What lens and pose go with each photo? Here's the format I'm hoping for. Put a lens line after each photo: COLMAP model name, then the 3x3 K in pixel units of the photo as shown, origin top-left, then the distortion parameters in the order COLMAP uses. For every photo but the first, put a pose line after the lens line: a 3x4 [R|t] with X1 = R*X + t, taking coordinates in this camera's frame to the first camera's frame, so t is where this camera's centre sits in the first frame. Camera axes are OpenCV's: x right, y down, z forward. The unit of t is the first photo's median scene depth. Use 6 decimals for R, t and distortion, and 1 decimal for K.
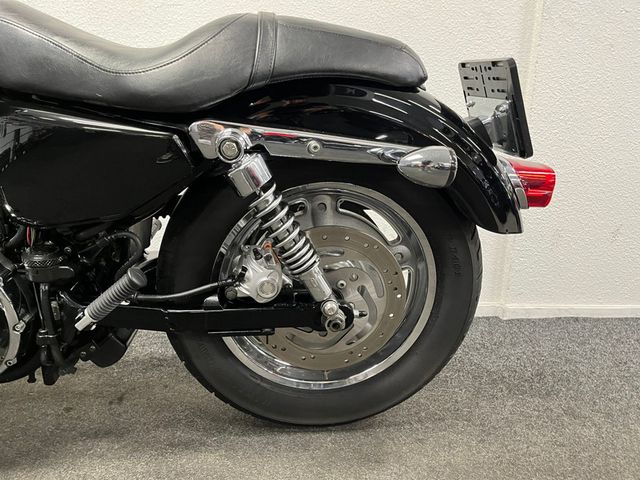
lens RADIAL K [[493.3, 0, 320.0], [0, 493.3, 244.6], [0, 0, 1]] dist [0.066649, -0.082853]
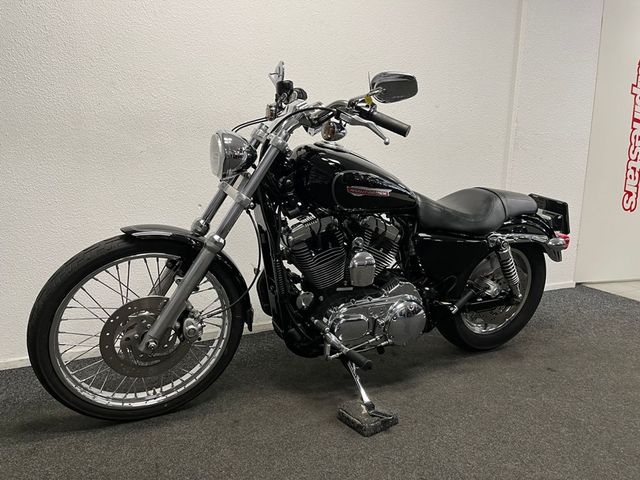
lens RADIAL K [[493.3, 0, 320.7], [0, 493.3, 232.6], [0, 0, 1]] dist [0.066649, -0.082853]
pose [[0.941029, -0.070752, 0.330845, -1.684404], [0.081508, 0.996497, -0.018733, -0.228633], [-0.328360, 0.044594, 0.943499, -1.096315]]
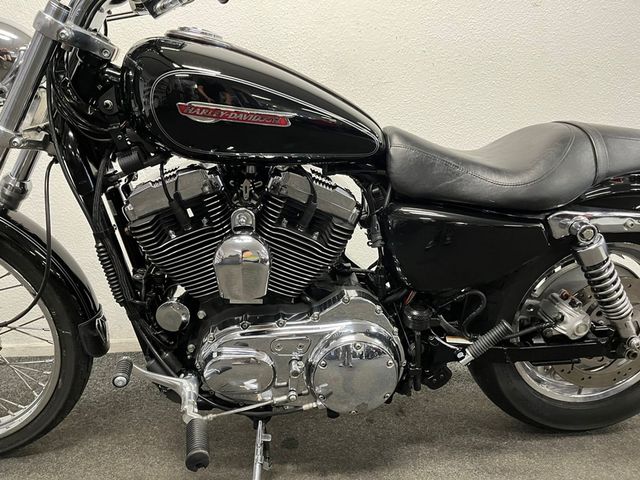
lens RADIAL K [[493.3, 0, 315.3], [0, 493.3, 245.2], [0, 0, 1]] dist [0.066649, -0.082853]
pose [[0.998124, -0.042060, -0.044486, -0.681579], [0.042159, 0.999110, 0.001286, -0.150619], [0.044392, -0.003159, 0.999009, -0.324554]]
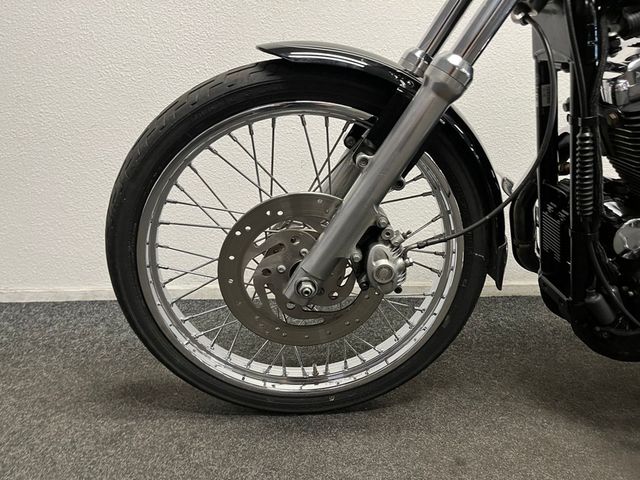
lens RADIAL K [[493.3, 0, 314.9], [0, 493.3, 241.1], [0, 0, 1]] dist [0.066649, -0.082853]
pose [[0.997457, -0.014071, -0.069869, -1.613930], [0.017612, 0.998578, 0.050324, -0.043484], [0.069062, -0.051426, 0.996286, -0.101113]]
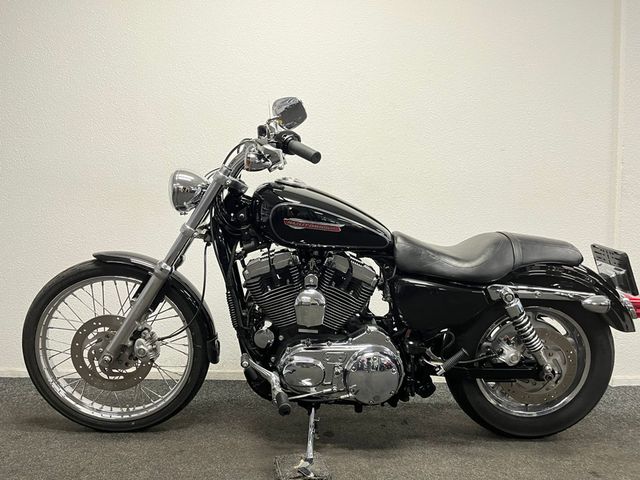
lens RADIAL K [[493.3, 0, 316.3], [0, 493.3, 236.0], [0, 0, 1]] dist [0.066649, -0.082853]
pose [[0.995900, -0.014749, -0.089248, -0.691211], [-0.001604, 0.983583, -0.180449, -0.037697], [0.090444, 0.179852, 0.979527, -1.155545]]
